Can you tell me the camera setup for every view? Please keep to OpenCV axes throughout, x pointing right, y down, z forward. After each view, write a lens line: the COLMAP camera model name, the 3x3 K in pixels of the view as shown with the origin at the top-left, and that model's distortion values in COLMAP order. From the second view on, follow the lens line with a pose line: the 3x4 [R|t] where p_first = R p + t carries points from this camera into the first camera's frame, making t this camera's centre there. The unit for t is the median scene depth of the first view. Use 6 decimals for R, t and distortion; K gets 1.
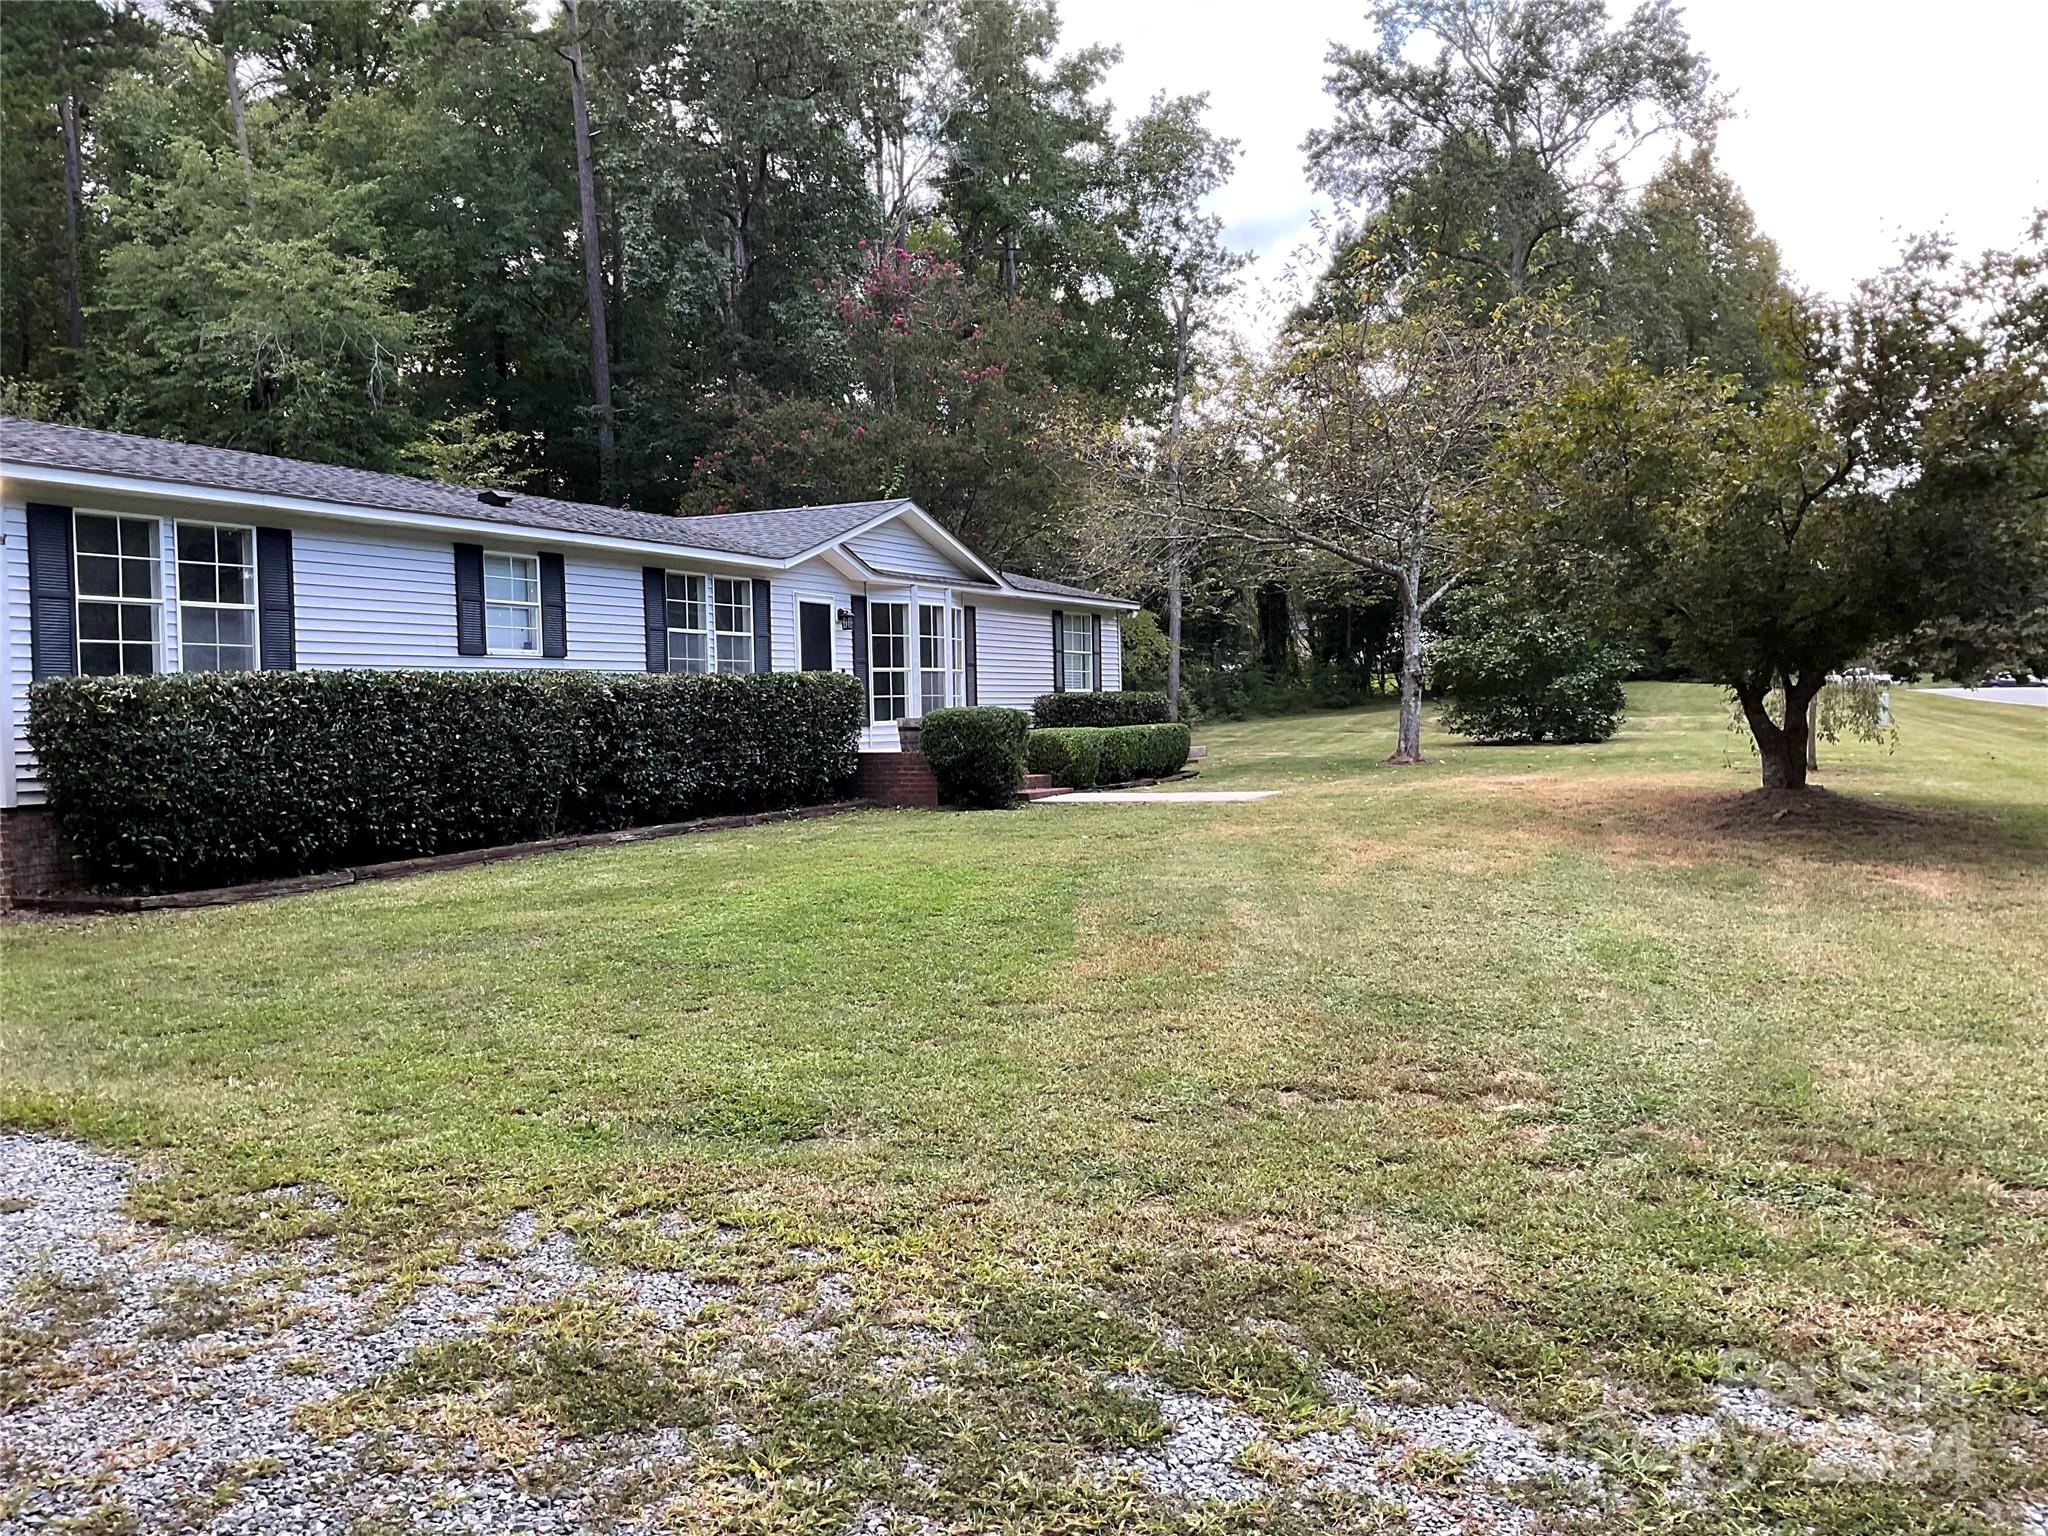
lens RADIAL K [[1698.7, 0, 1039.9], [0, 1698.7, 780.4], [0, 0, 1]] dist [0.026218, -0.053665]
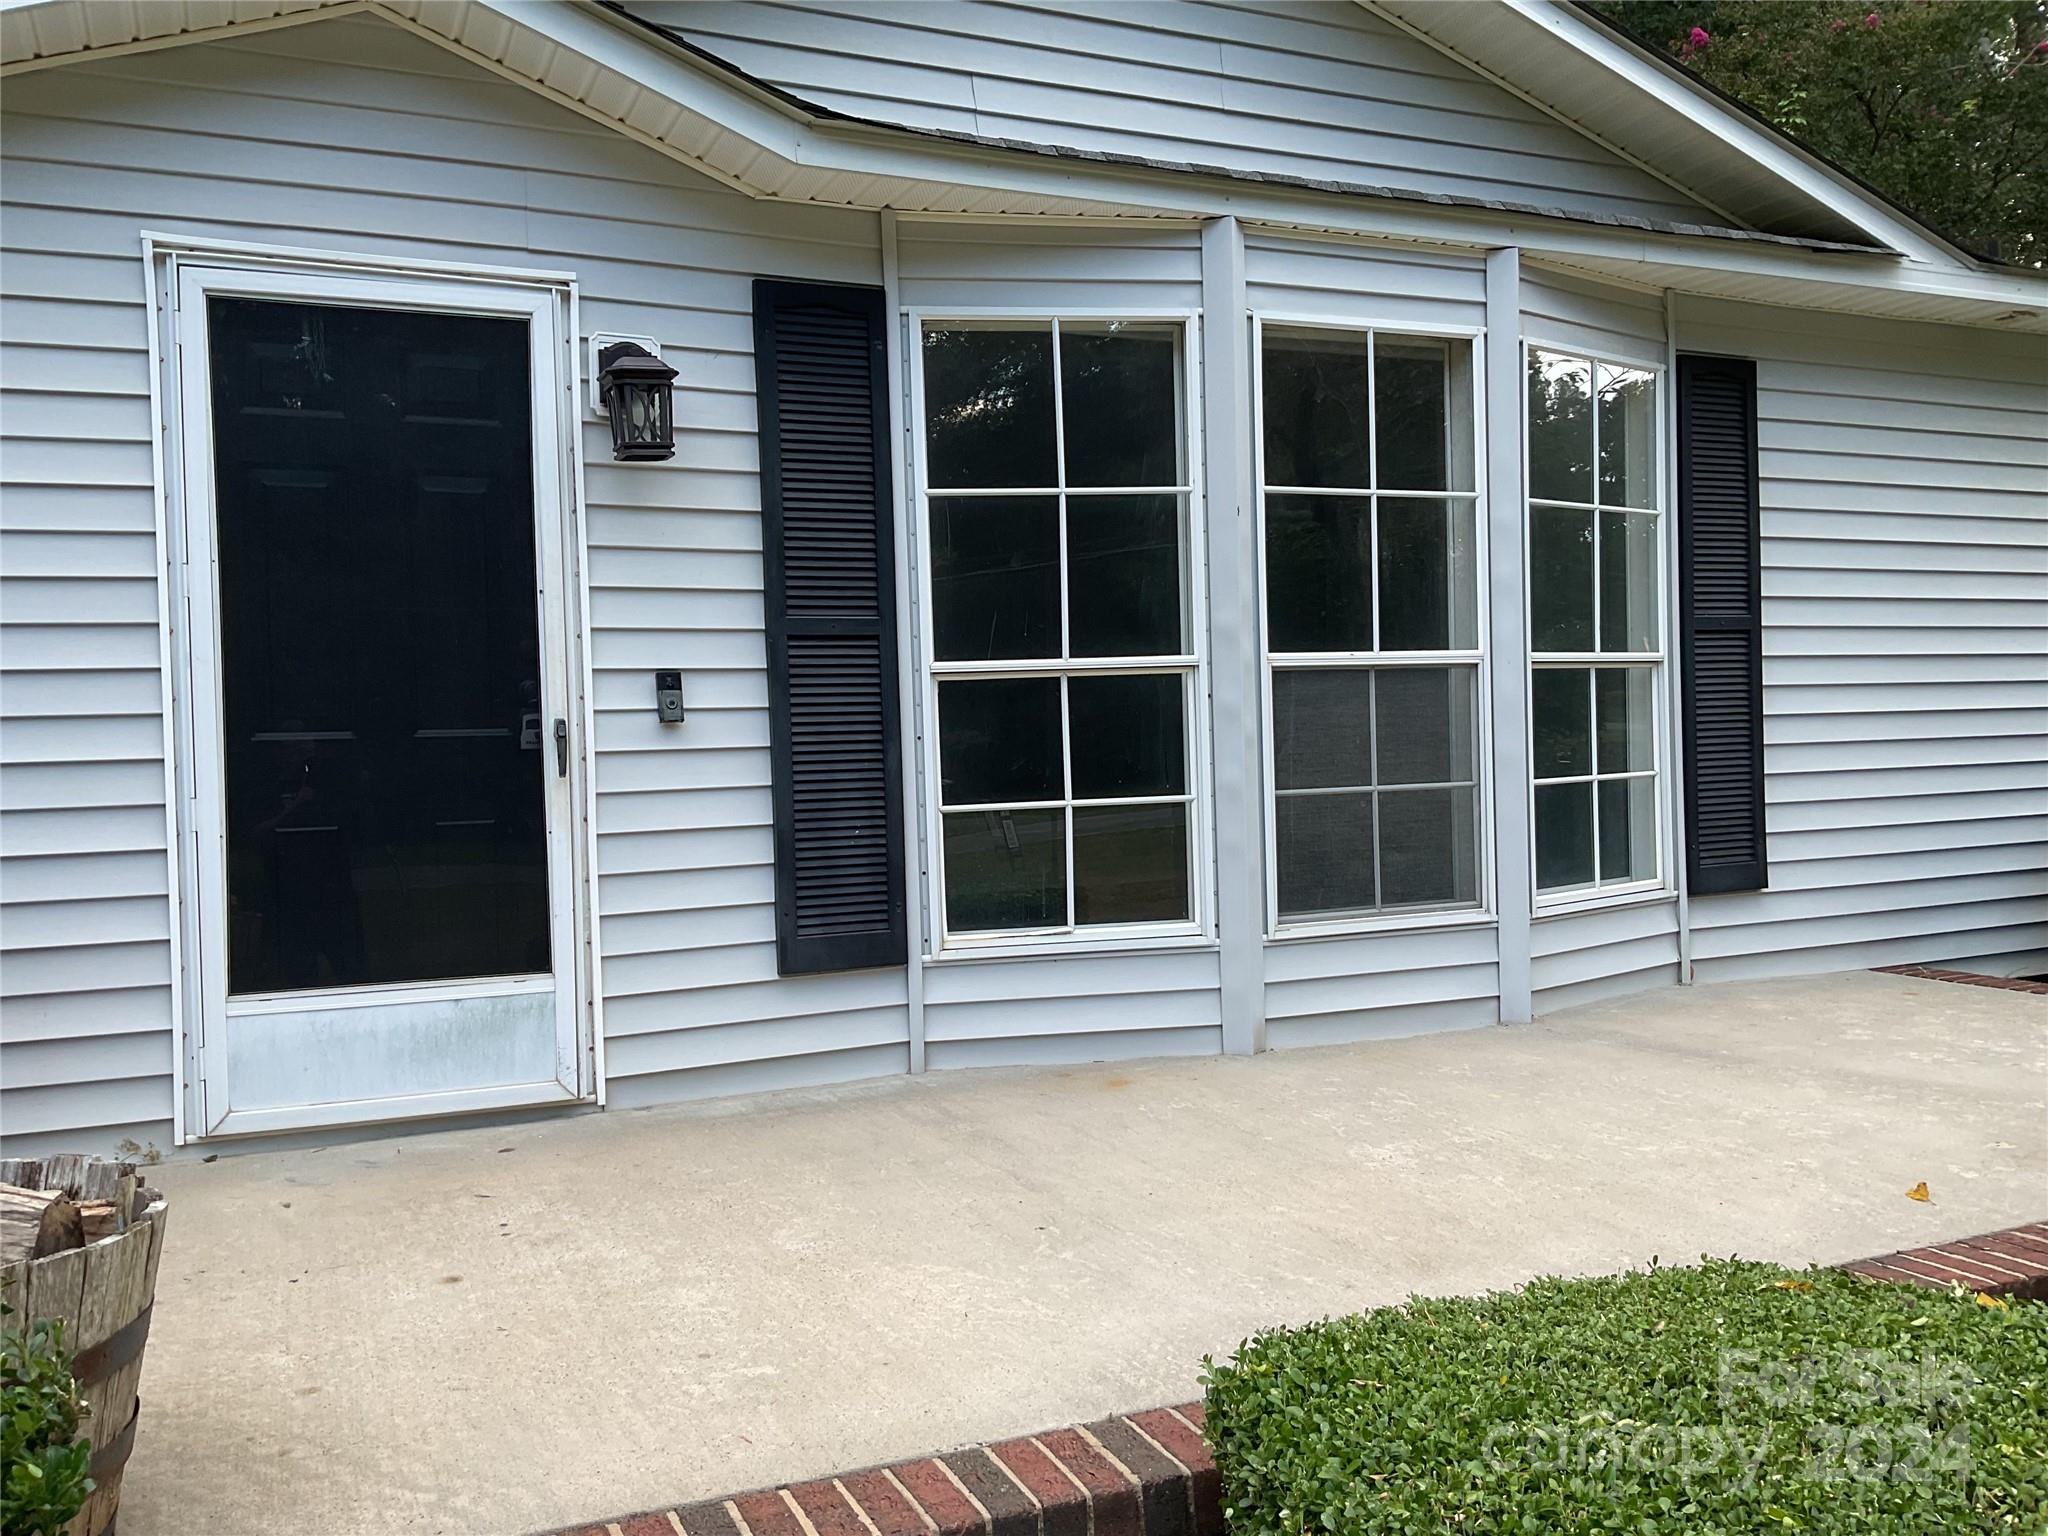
lens RADIAL K [[1698.7, 0, 1029.5], [0, 1698.7, 772.0], [0, 0, 1]] dist [0.026218, -0.053665]
pose [[0.771940, 0.009951, -0.635618, 0.052772], [-0.011490, 0.999933, 0.001700, -0.087697], [0.635592, 0.005991, 0.772002, 1.383222]]
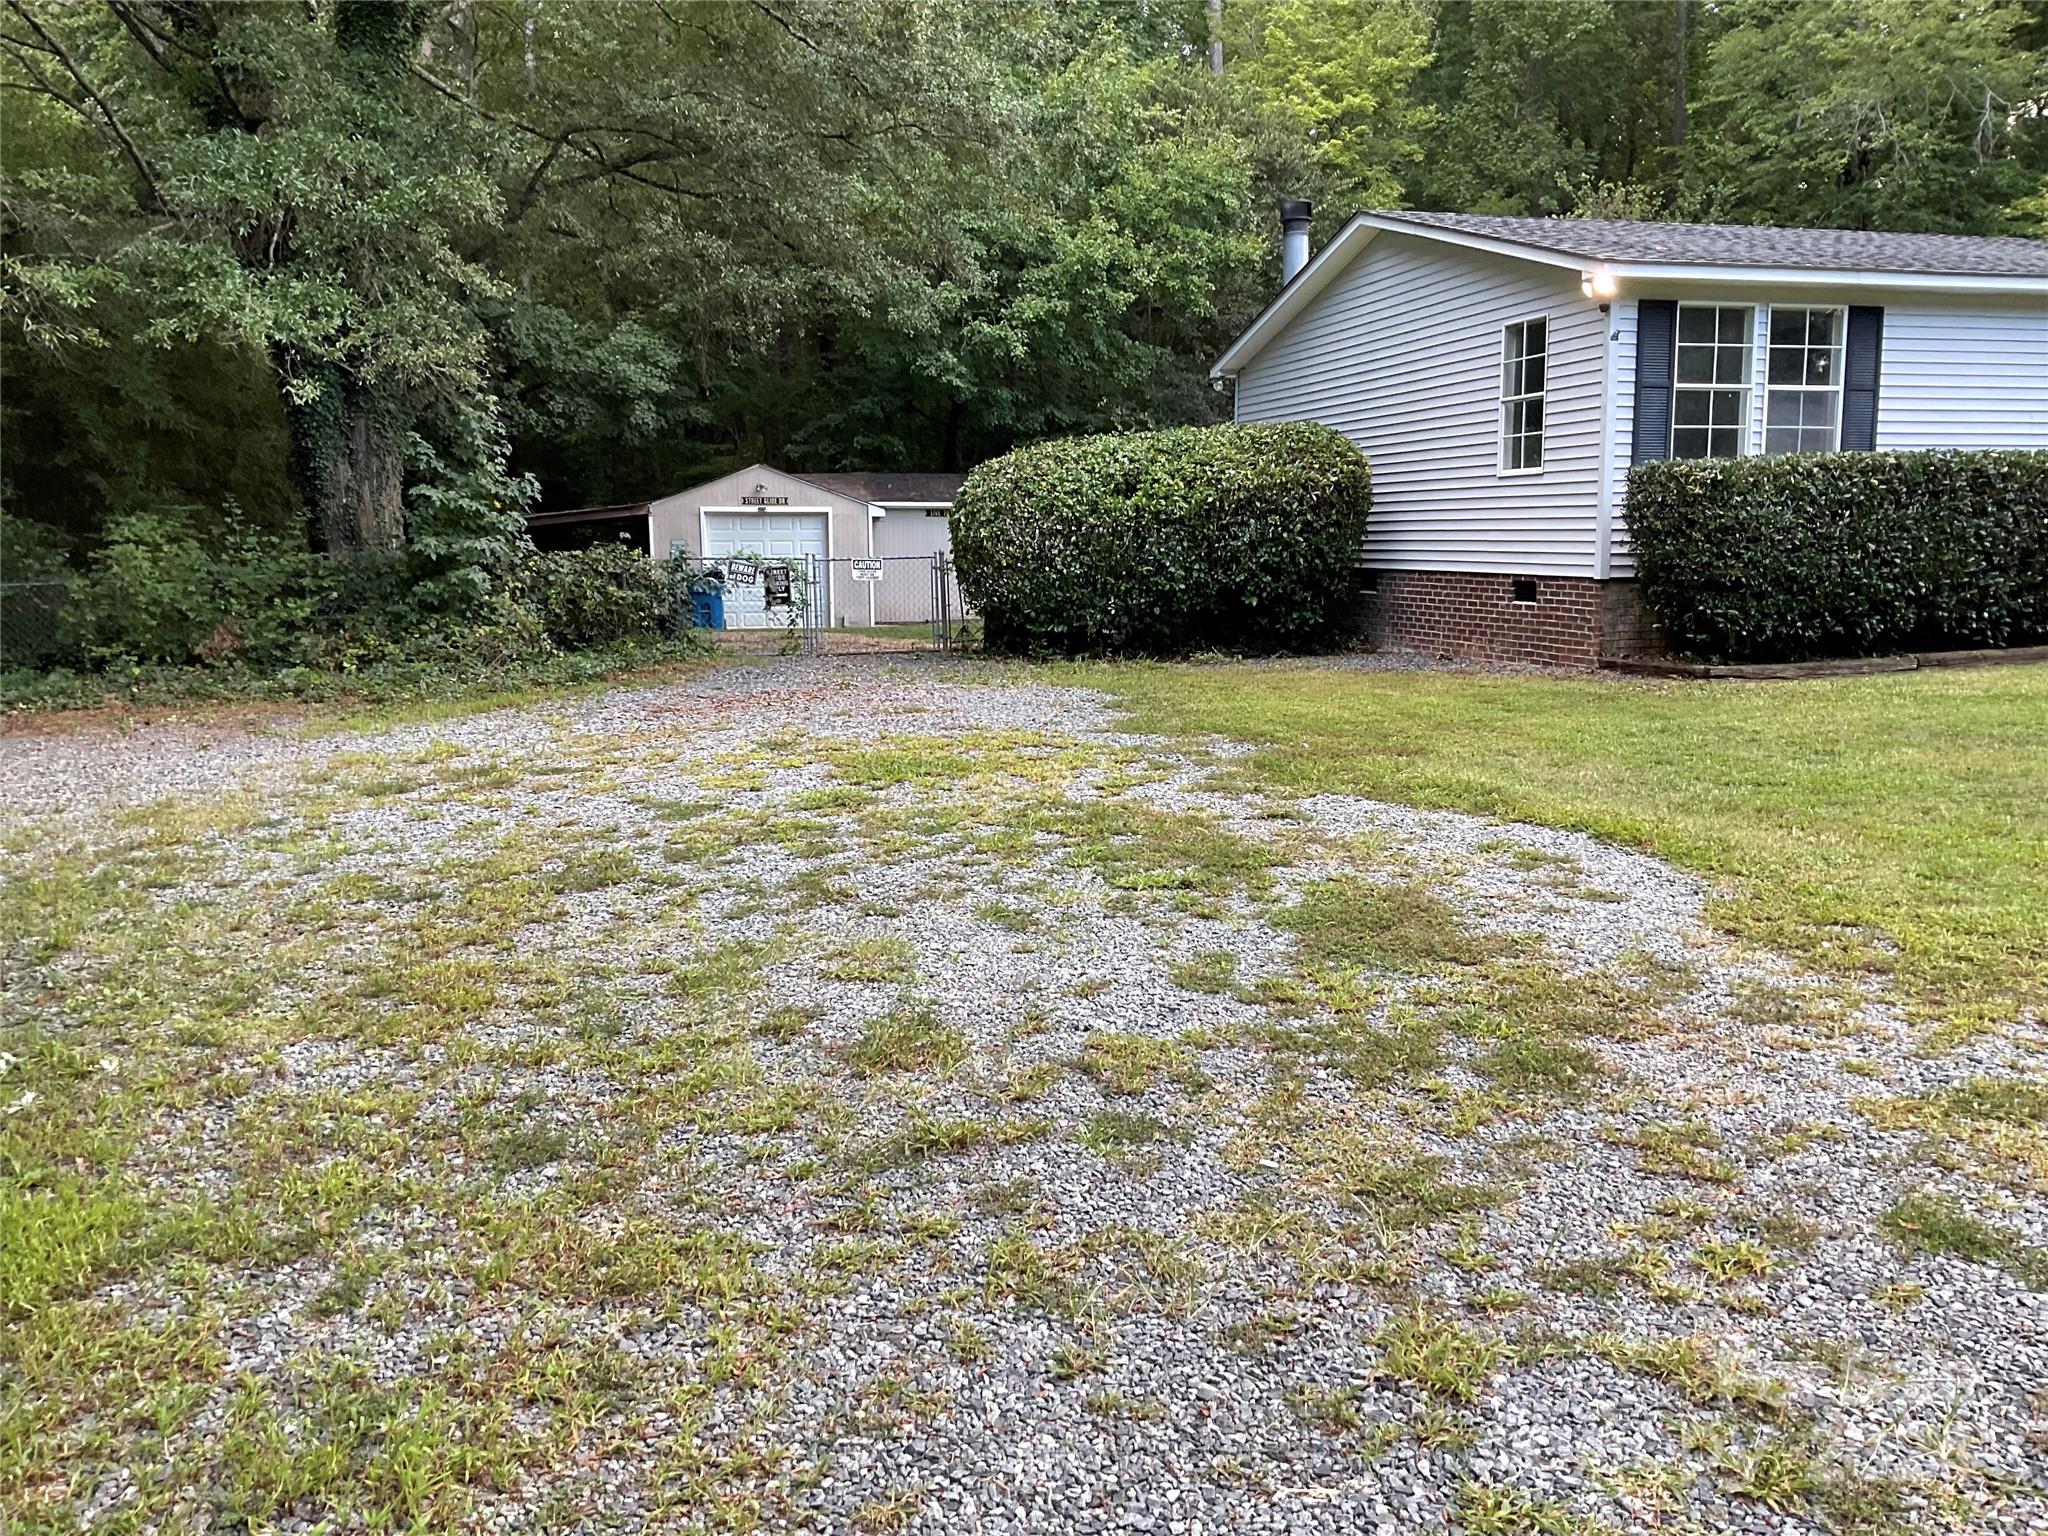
lens RADIAL K [[1698.7, 0, 1019.8], [0, 1698.7, 761.6], [0, 0, 1]] dist [0.026218, -0.053665]
pose [[0.649394, 0.118642, -0.751140, 0.005066], [-0.033853, 0.991286, 0.127305, 0.004919], [0.759698, -0.057242, 0.647752, -0.028342]]
